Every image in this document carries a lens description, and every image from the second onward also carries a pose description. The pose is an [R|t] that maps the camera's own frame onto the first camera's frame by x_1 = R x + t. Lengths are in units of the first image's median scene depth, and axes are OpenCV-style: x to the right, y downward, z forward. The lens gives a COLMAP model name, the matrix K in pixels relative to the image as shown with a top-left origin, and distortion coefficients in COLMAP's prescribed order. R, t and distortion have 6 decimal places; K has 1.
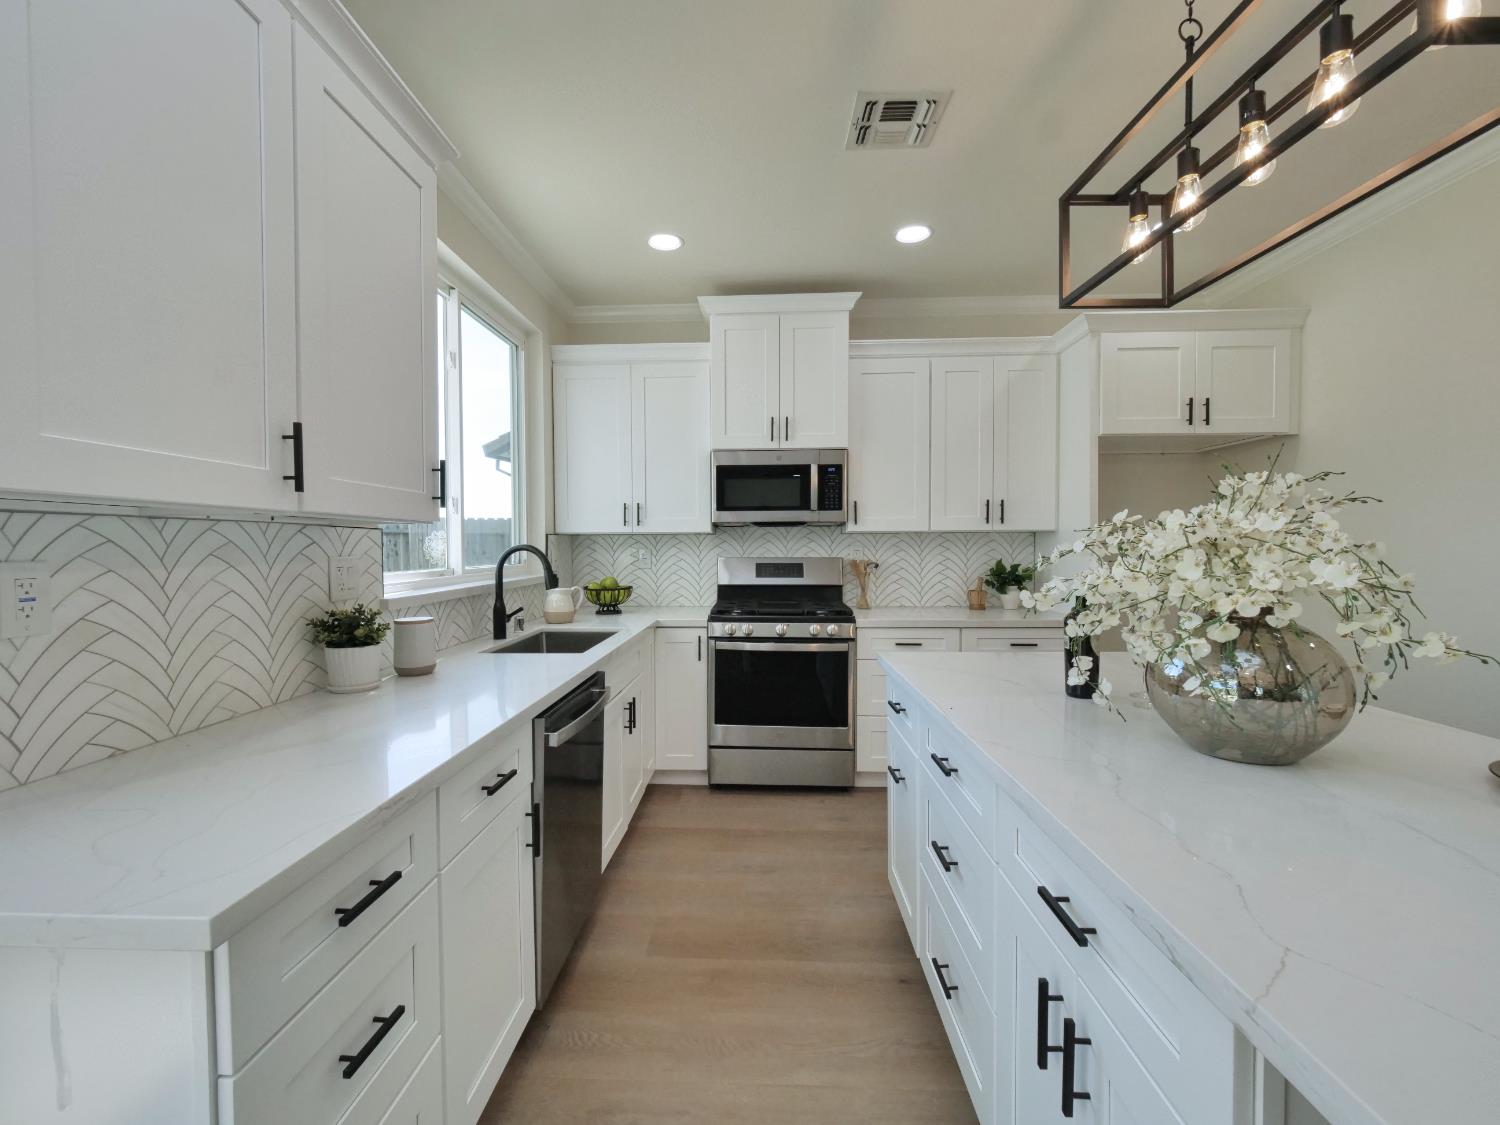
lens RADIAL K [[642.1, 0, 732.8], [0, 642.1, 559.9], [0, 0, 1]] dist [-0.001772, 0.001410]
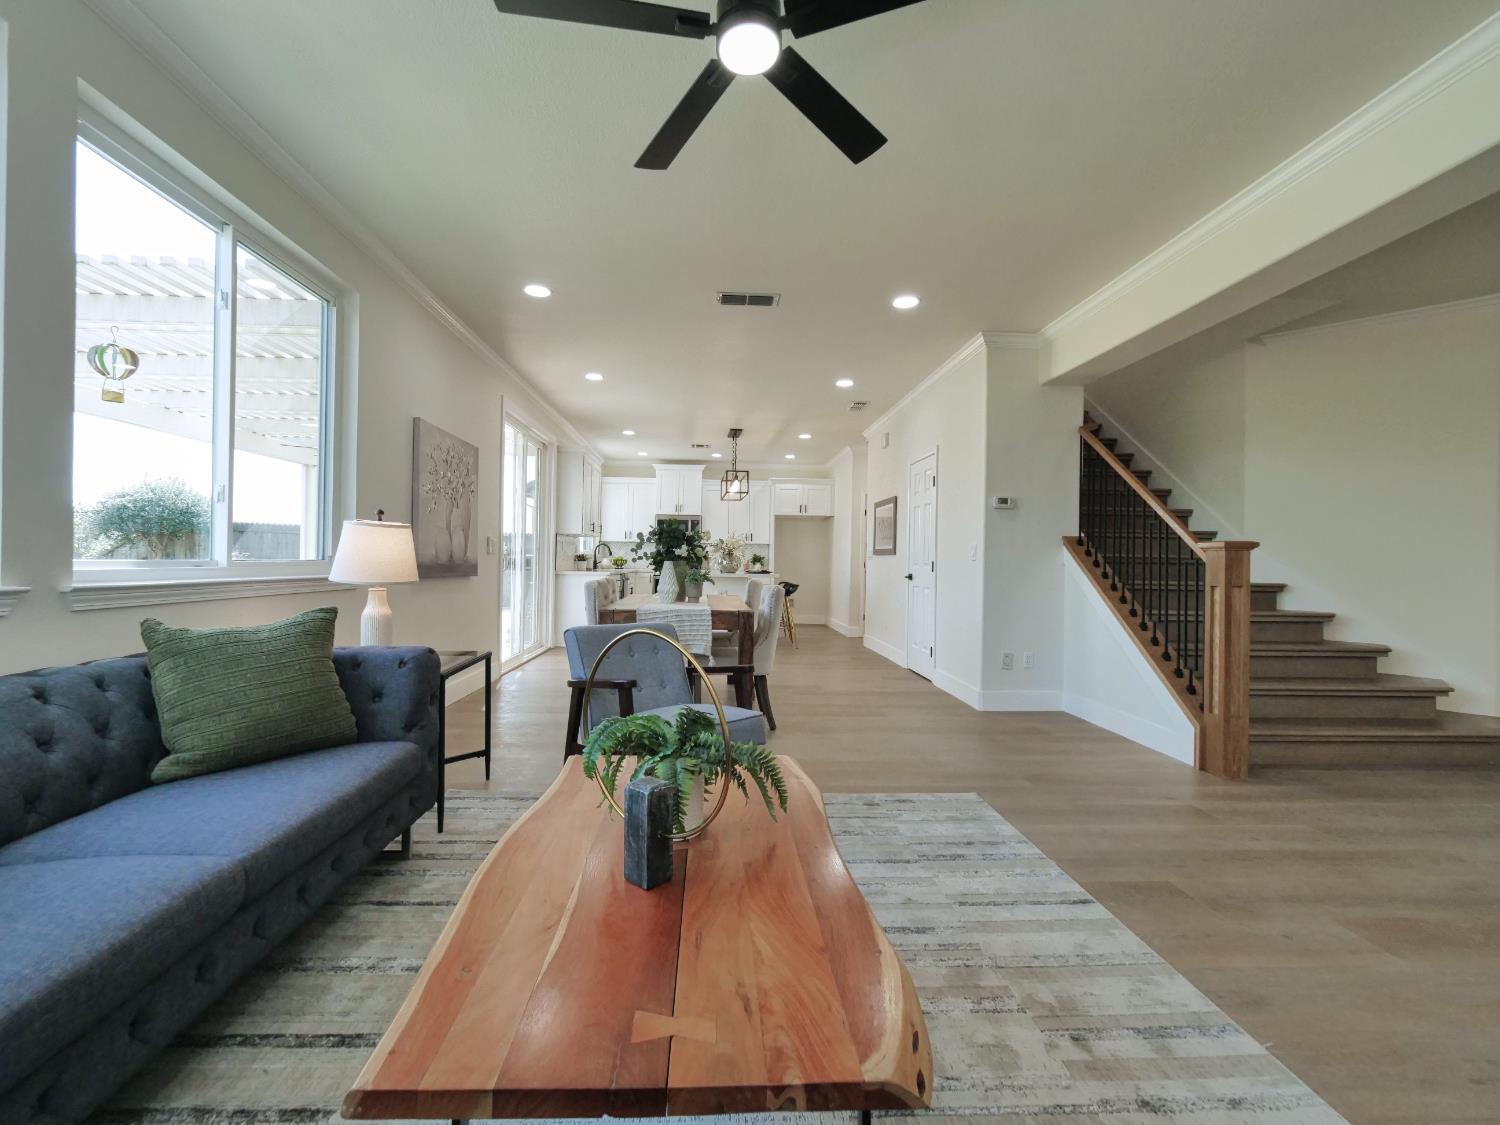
lens RADIAL K [[655.9, 0, 751.6], [0, 655.9, 558.4], [0, 0, 1]] dist [0.015914, 0.000410]
pose [[0.995226, 0.027488, 0.093648, 0.317618], [-0.024849, 0.999264, -0.029228, 0.270521], [-0.094382, 0.026761, 0.995176, -4.968679]]
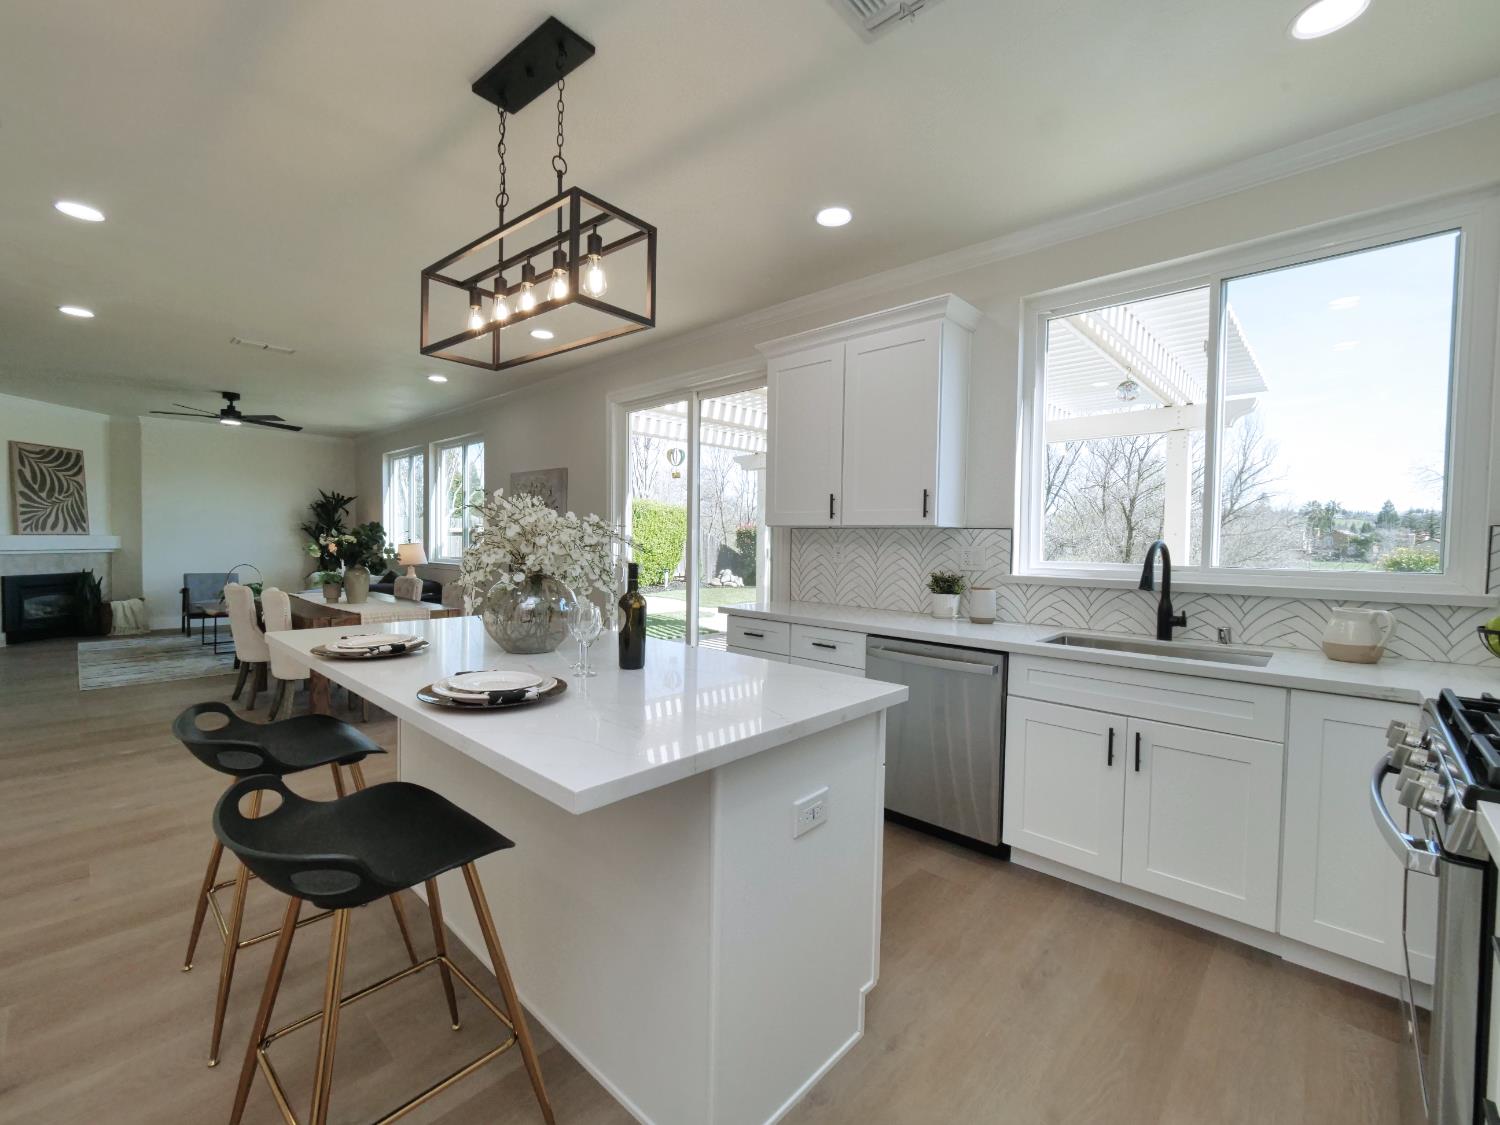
lens RADIAL K [[642.1, 0, 732.8], [0, 642.1, 559.9], [0, 0, 1]] dist [-0.001772, 0.001410]
pose [[-0.658046, 0.029274, -0.752409, 1.465661], [-0.021543, 0.998103, 0.057674, -0.069921], [0.752670, 0.054161, -0.656167, 2.154197]]
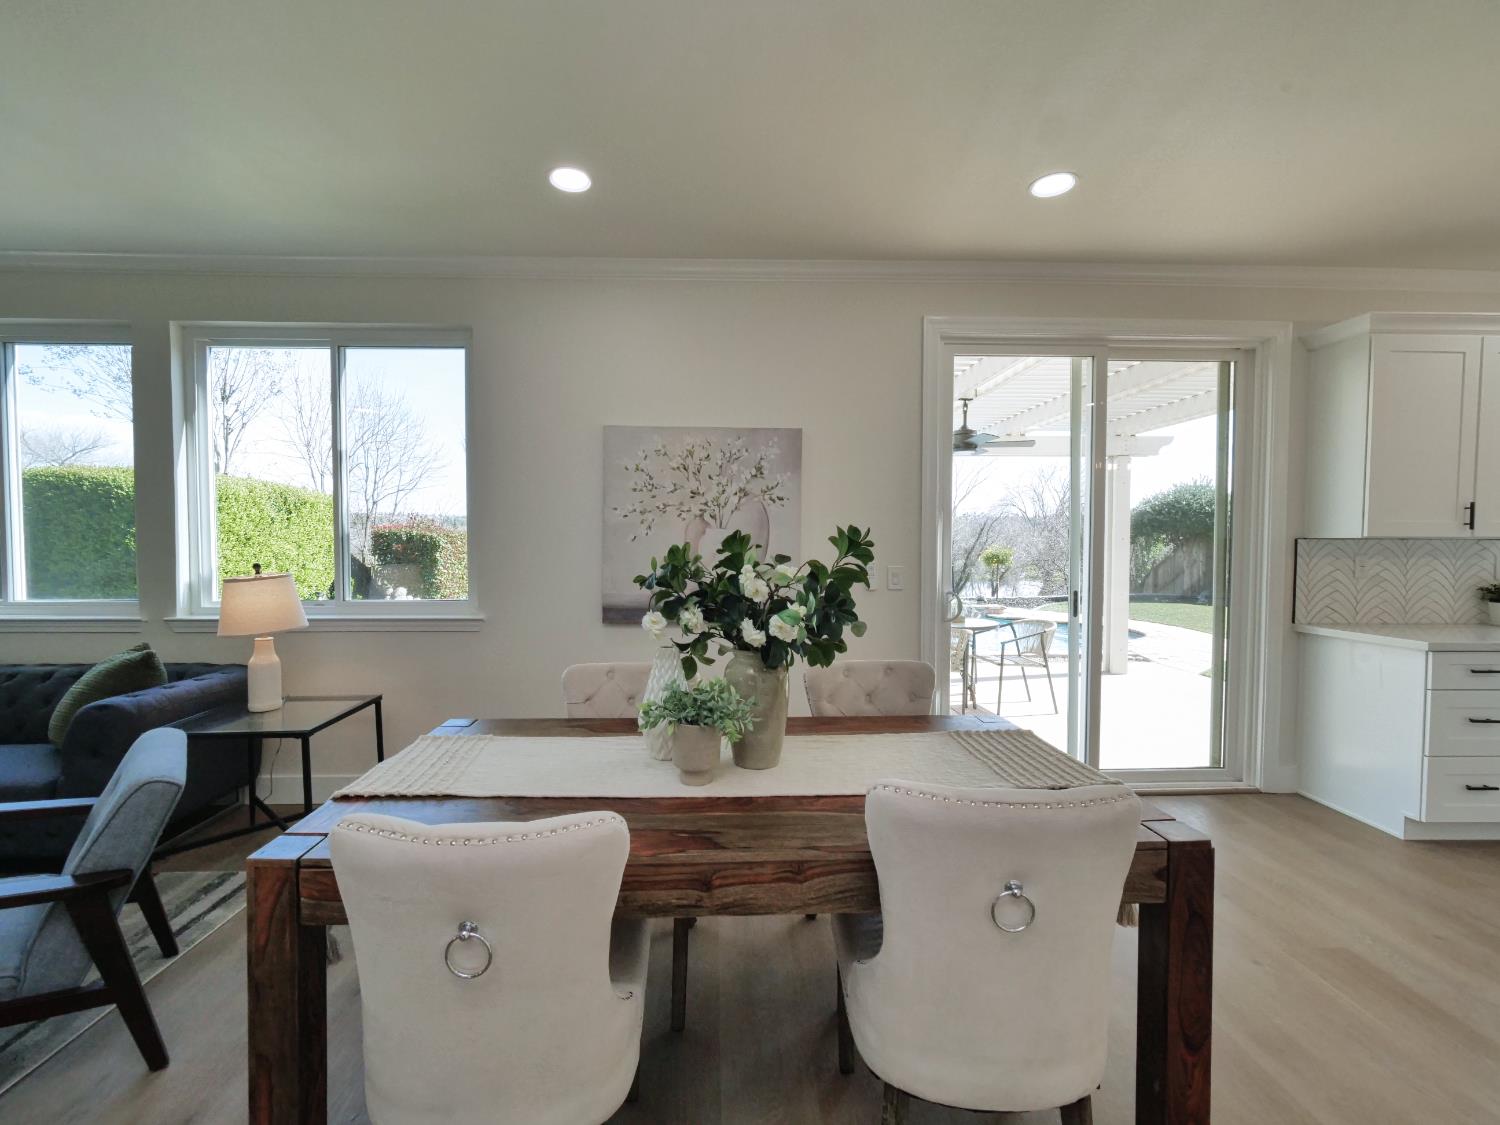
lens RADIAL K [[642.1, 0, 732.8], [0, 642.1, 559.9], [0, 0, 1]] dist [-0.001772, 0.001410]
pose [[0.087096, 0.041934, -0.995317, 1.349737], [-0.025383, 0.998883, 0.039863, -0.014723], [0.995877, 0.021792, 0.088063, -1.792465]]
